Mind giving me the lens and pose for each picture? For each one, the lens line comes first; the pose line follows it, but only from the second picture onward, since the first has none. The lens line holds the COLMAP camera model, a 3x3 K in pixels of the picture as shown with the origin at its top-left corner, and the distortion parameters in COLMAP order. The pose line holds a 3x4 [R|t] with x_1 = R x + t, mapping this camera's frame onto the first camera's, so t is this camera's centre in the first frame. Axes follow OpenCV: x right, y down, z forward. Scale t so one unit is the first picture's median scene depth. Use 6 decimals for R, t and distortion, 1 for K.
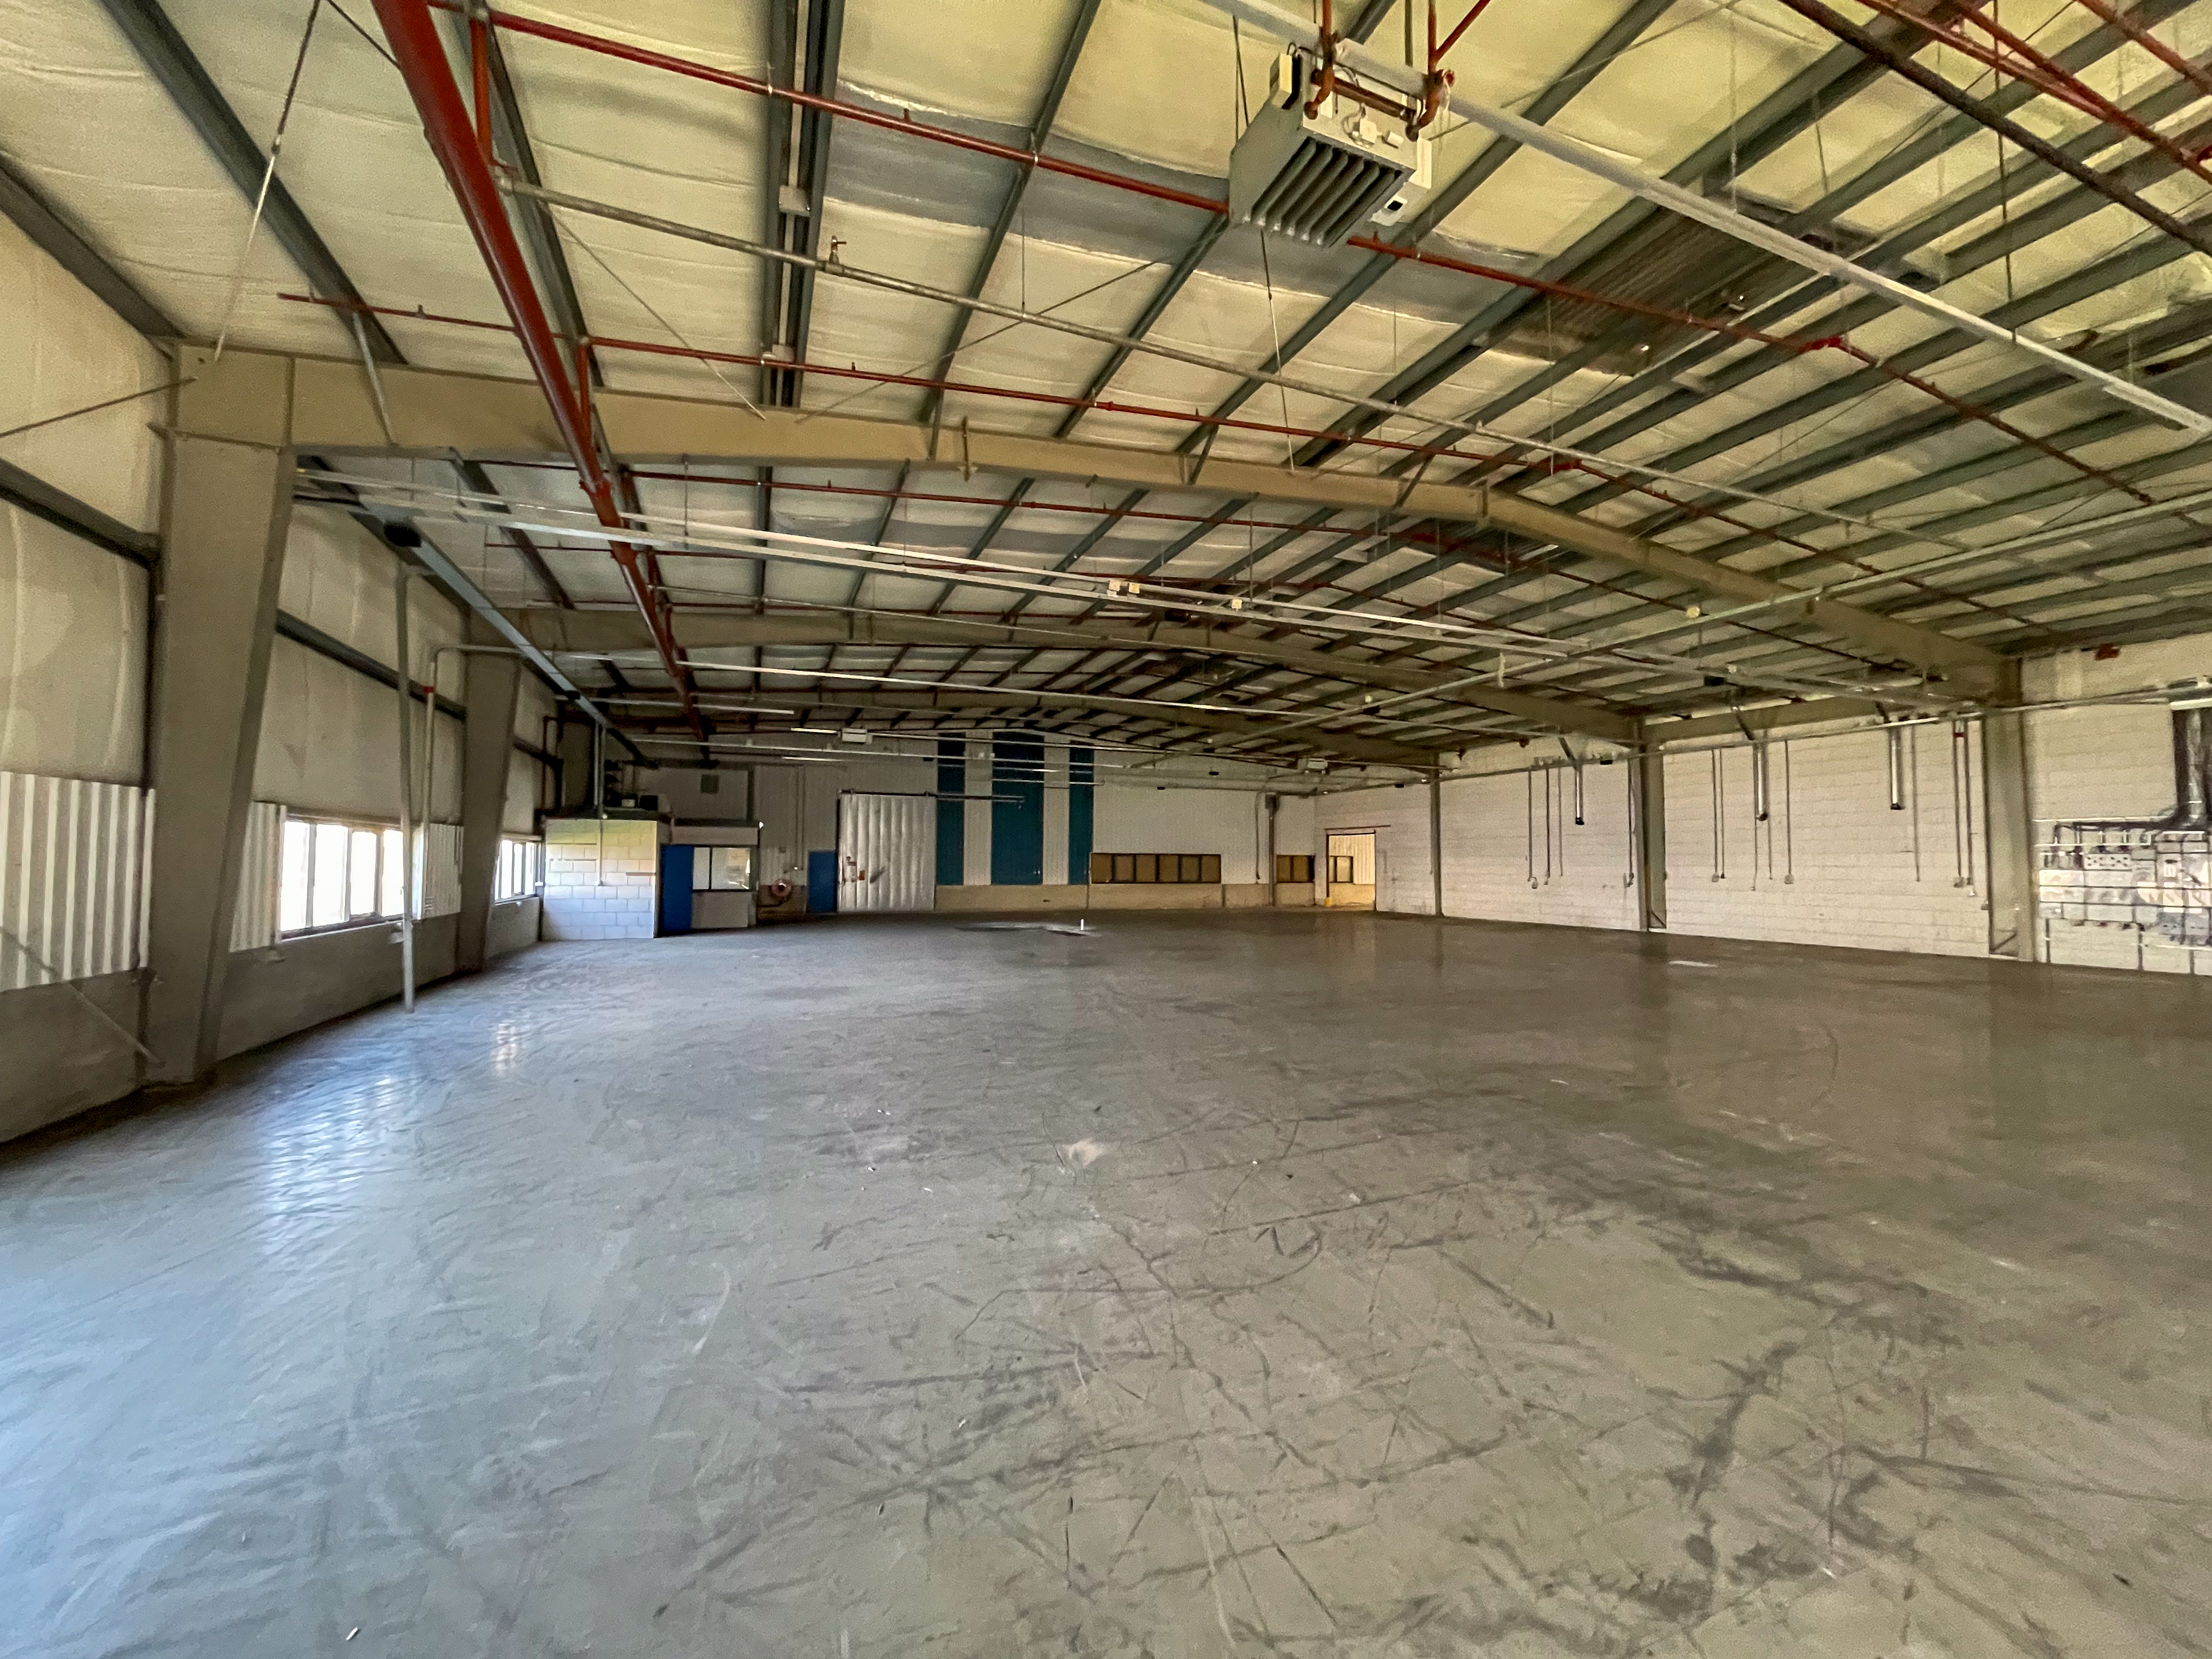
lens RADIAL K [[894.5, 0, 1117.8], [0, 894.5, 837.4], [0, 0, 1]] dist [-0.000537, -0.000384]
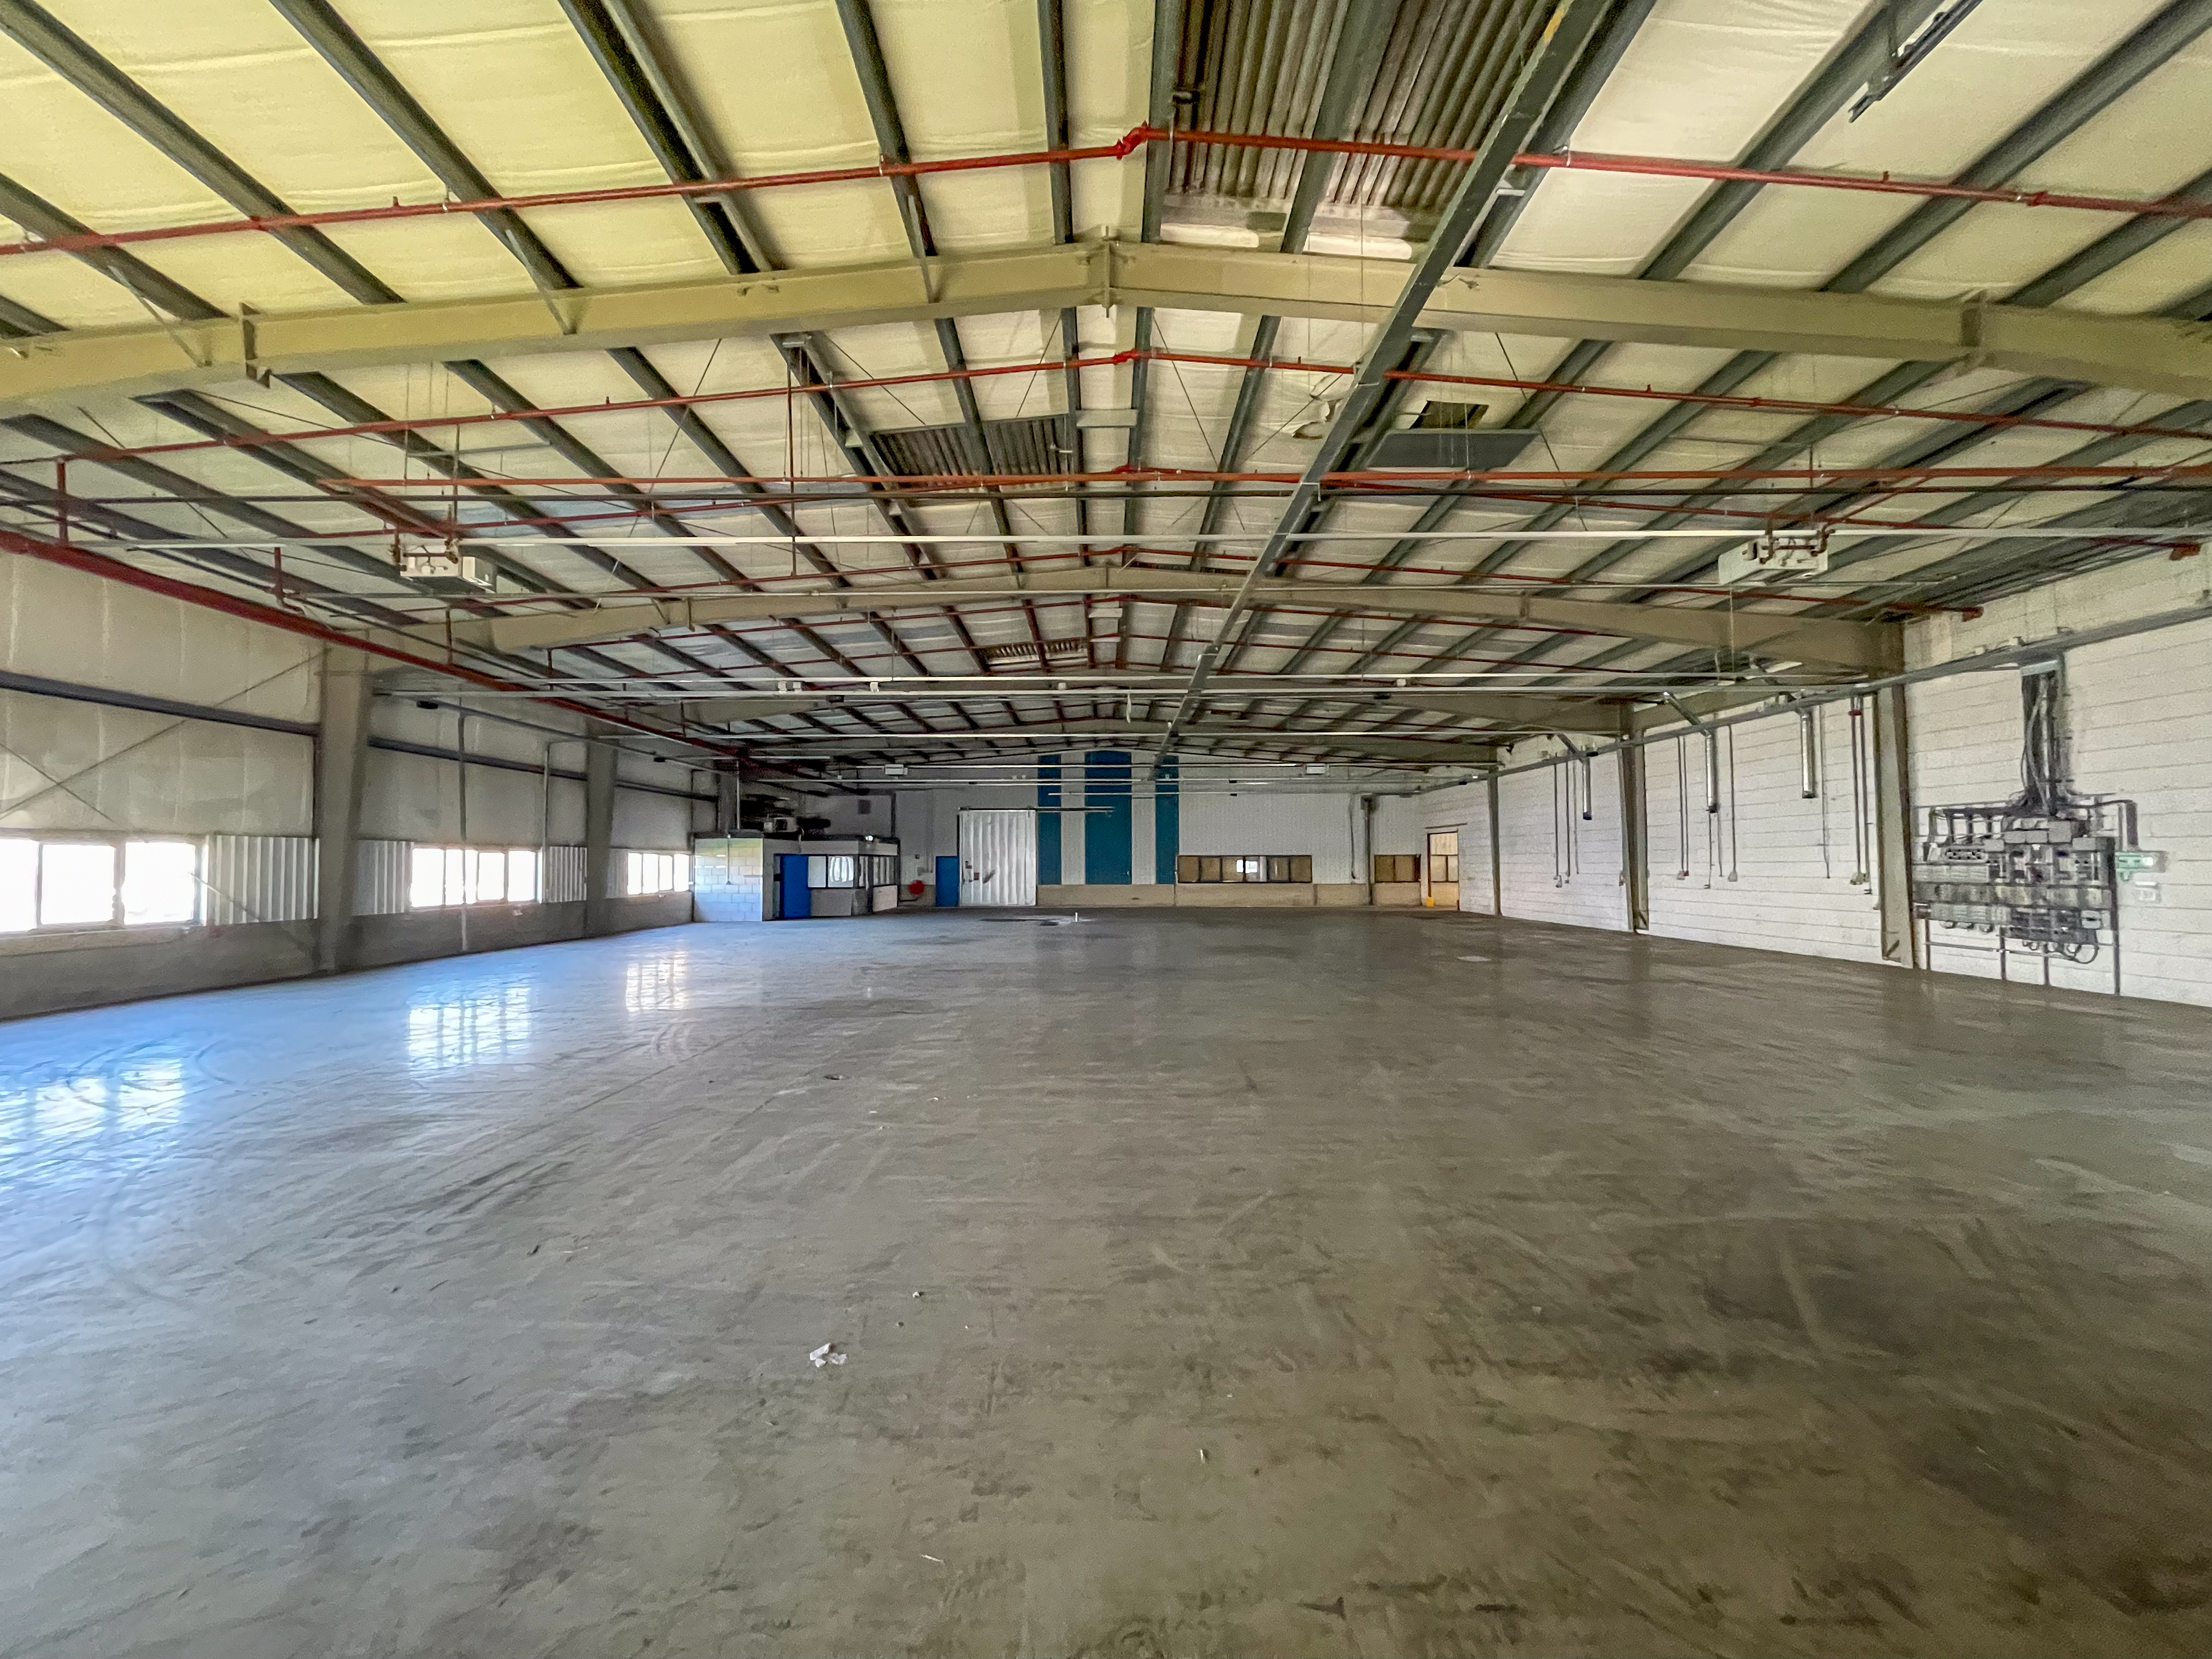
lens RADIAL K [[894.5, 0, 1100.8], [0, 894.5, 837.2], [0, 0, 1]] dist [-0.000537, -0.000384]
pose [[0.921026, -0.021240, -0.388921, 0.409341], [0.020488, 0.999772, -0.006082, -0.000874], [0.388962, -0.002367, 0.921251, -0.074695]]
